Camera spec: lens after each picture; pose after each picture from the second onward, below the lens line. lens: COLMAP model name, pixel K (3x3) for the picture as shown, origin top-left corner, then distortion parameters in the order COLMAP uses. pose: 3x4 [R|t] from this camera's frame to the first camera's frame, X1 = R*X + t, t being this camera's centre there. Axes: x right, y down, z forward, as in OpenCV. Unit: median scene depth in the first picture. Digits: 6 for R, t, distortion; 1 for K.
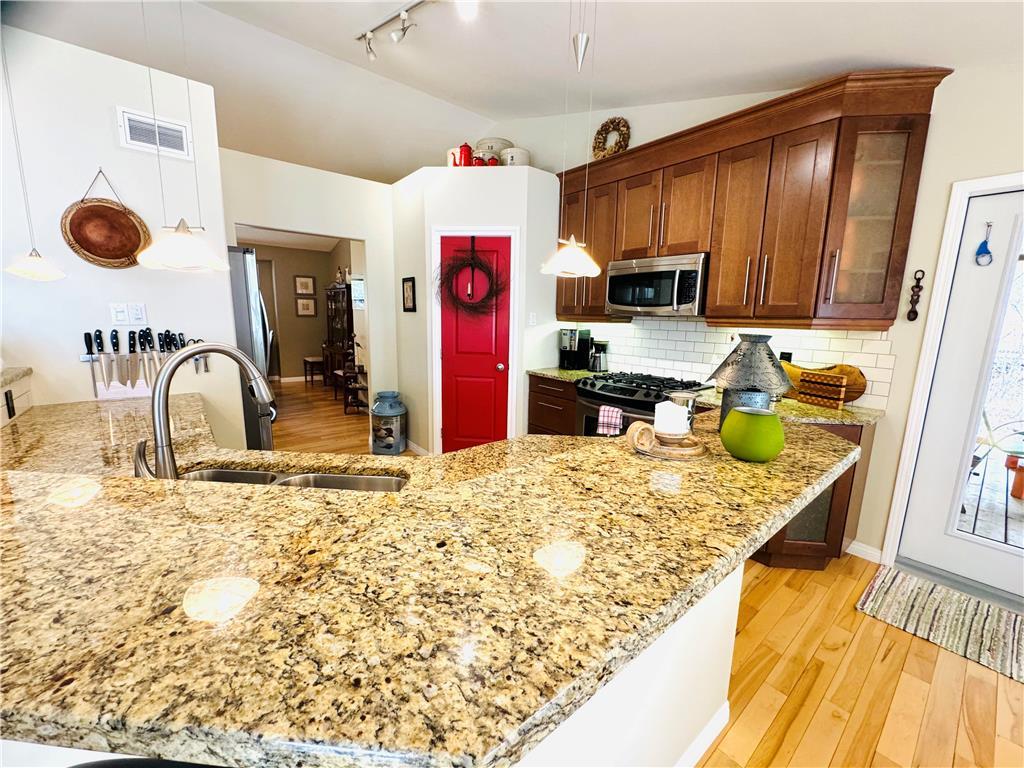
lens RADIAL K [[410.3, 0, 512.0], [0, 410.3, 384.0], [0, 0, 1]] dist [-0.002456, -0.000118]
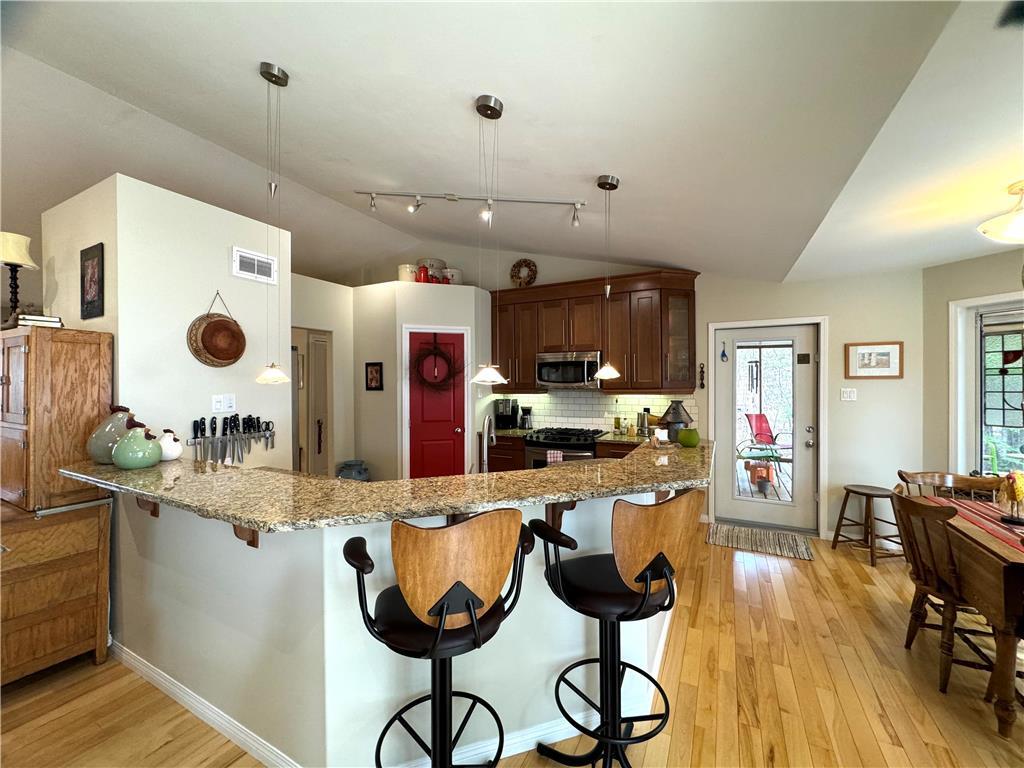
lens RADIAL K [[410.3, 0, 512.0], [0, 410.3, 384.0], [0, 0, 1]] dist [-0.002456, -0.000118]
pose [[0.919480, -0.026681, 0.392231, -0.484793], [0.089232, 0.985819, -0.142121, 0.015679], [-0.382877, 0.165677, 0.908822, -0.335765]]
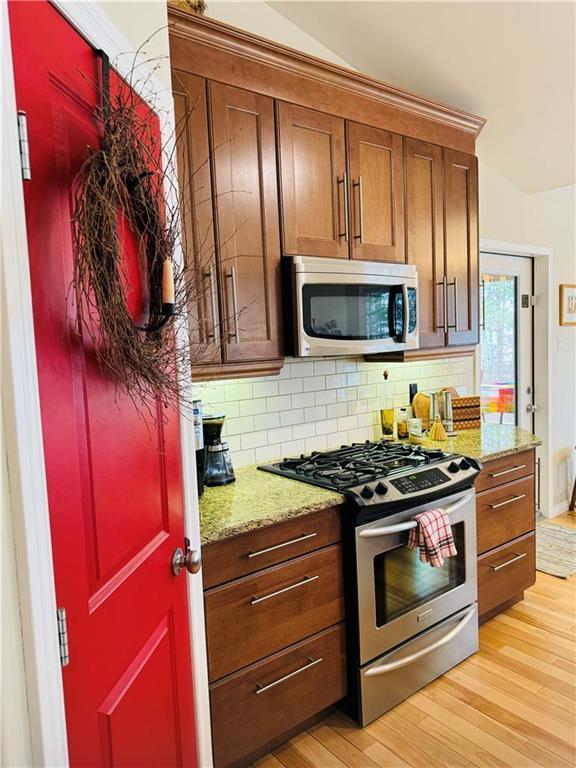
lens RADIAL K [[543.9, 0, 288.0], [0, 543.9, 384.0], [0, 0, 1]] dist [0.042834, 0.000258]
pose [[0.025423, -0.091346, 0.995495, -0.509478], [0.217656, 0.972432, 0.083672, -0.224875], [-0.975694, 0.214548, 0.044604, 1.140784]]
